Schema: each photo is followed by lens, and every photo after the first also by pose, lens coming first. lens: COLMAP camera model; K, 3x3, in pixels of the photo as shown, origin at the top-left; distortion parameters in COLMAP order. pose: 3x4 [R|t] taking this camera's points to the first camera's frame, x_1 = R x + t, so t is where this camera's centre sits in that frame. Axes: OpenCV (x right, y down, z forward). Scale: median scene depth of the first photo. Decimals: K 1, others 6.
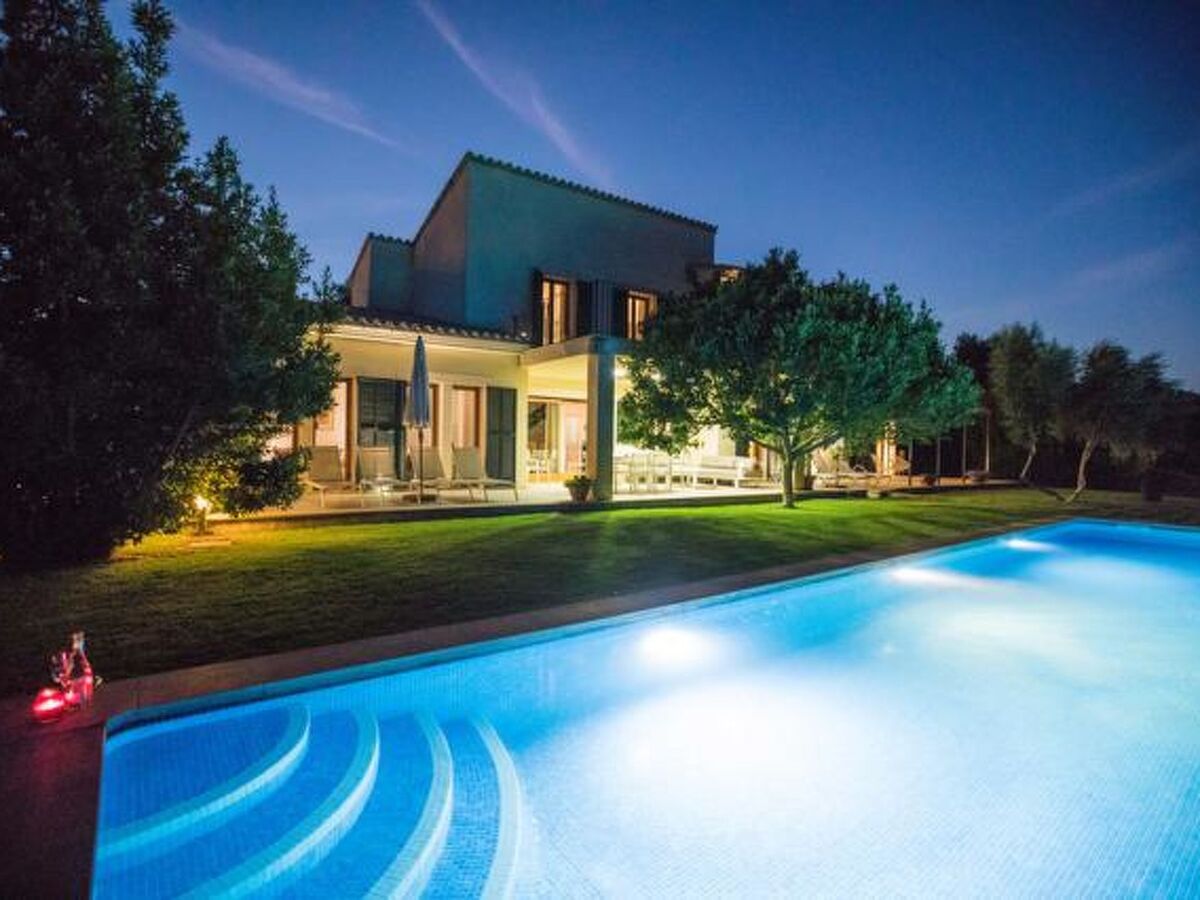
lens RADIAL K [[614.0, 0, 600.0], [0, 614.0, 450.0], [0, 0, 1]] dist [-0.070707, 0.039837]
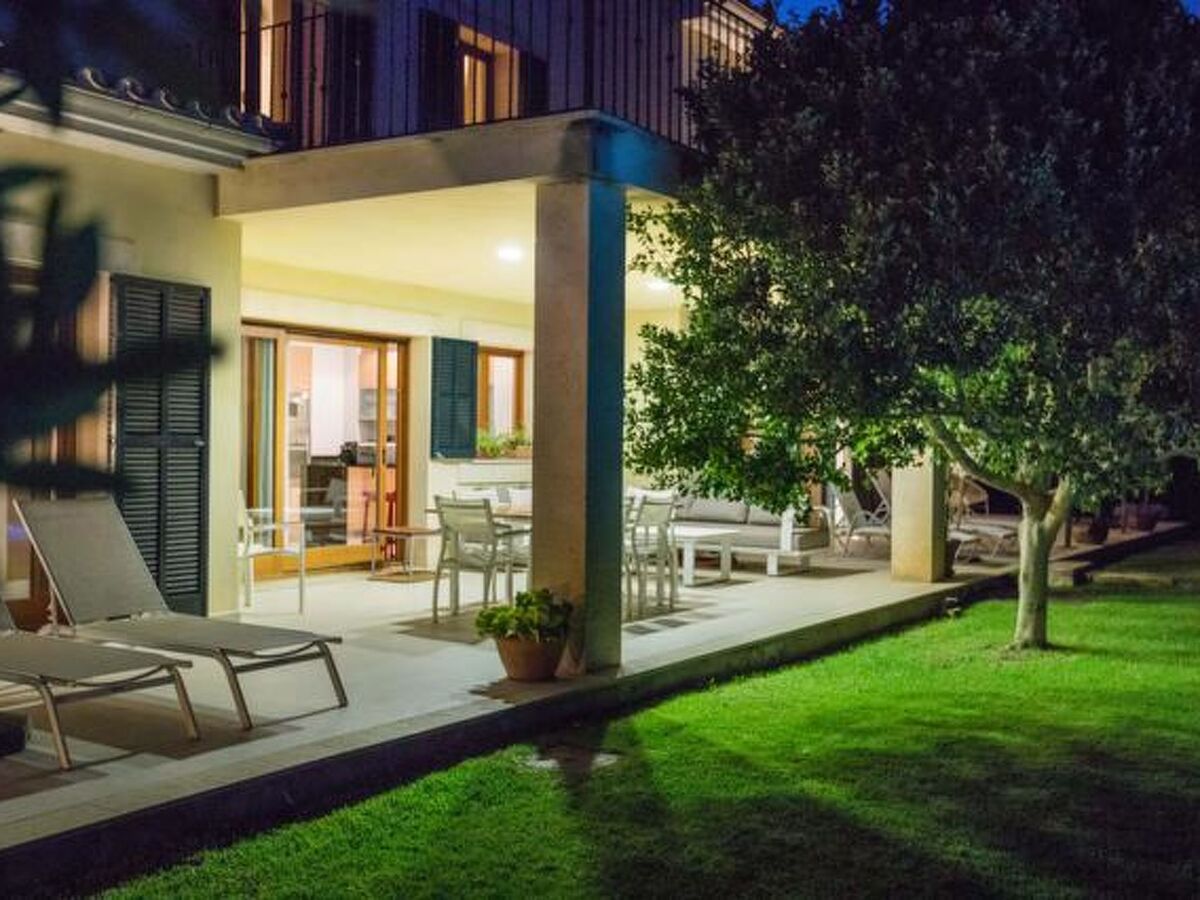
lens RADIAL K [[1268.1, 0, 600.0], [0, 1268.1, 450.0], [0, 0, 1]] dist [0.019444, 0.004590]
pose [[0.927257, -0.006528, 0.374370, -0.229199], [0.003645, 0.999958, 0.008408, -0.030890], [-0.374409, -0.006431, 0.927241, 0.427990]]
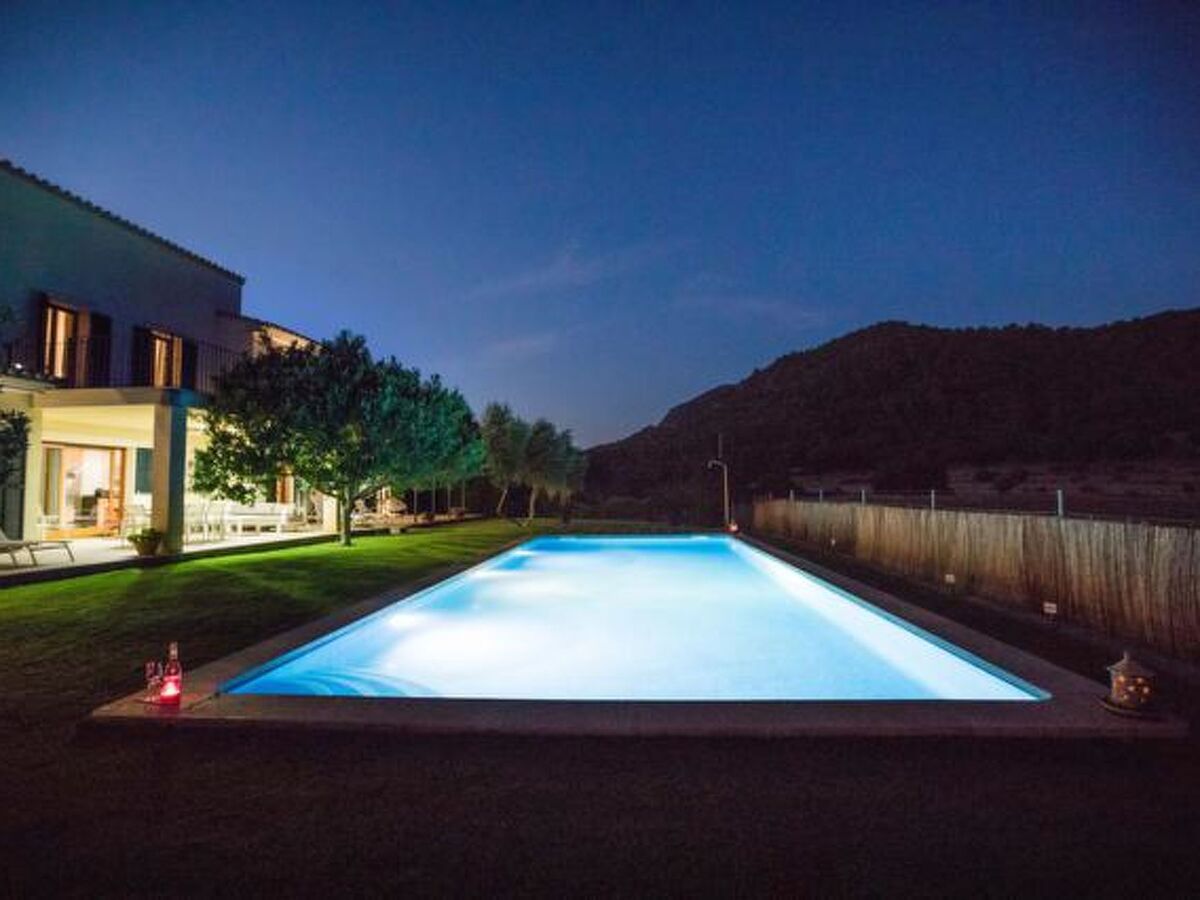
lens RADIAL K [[615.4, 0, 600.0], [0, 615.4, 450.0], [0, 0, 1]] dist [-0.070492, 0.033084]
pose [[0.660302, 0.026459, 0.750534, -0.273392], [0.025026, 0.998049, -0.057202, -0.011277], [-0.750583, 0.056554, 0.658352, -0.164203]]
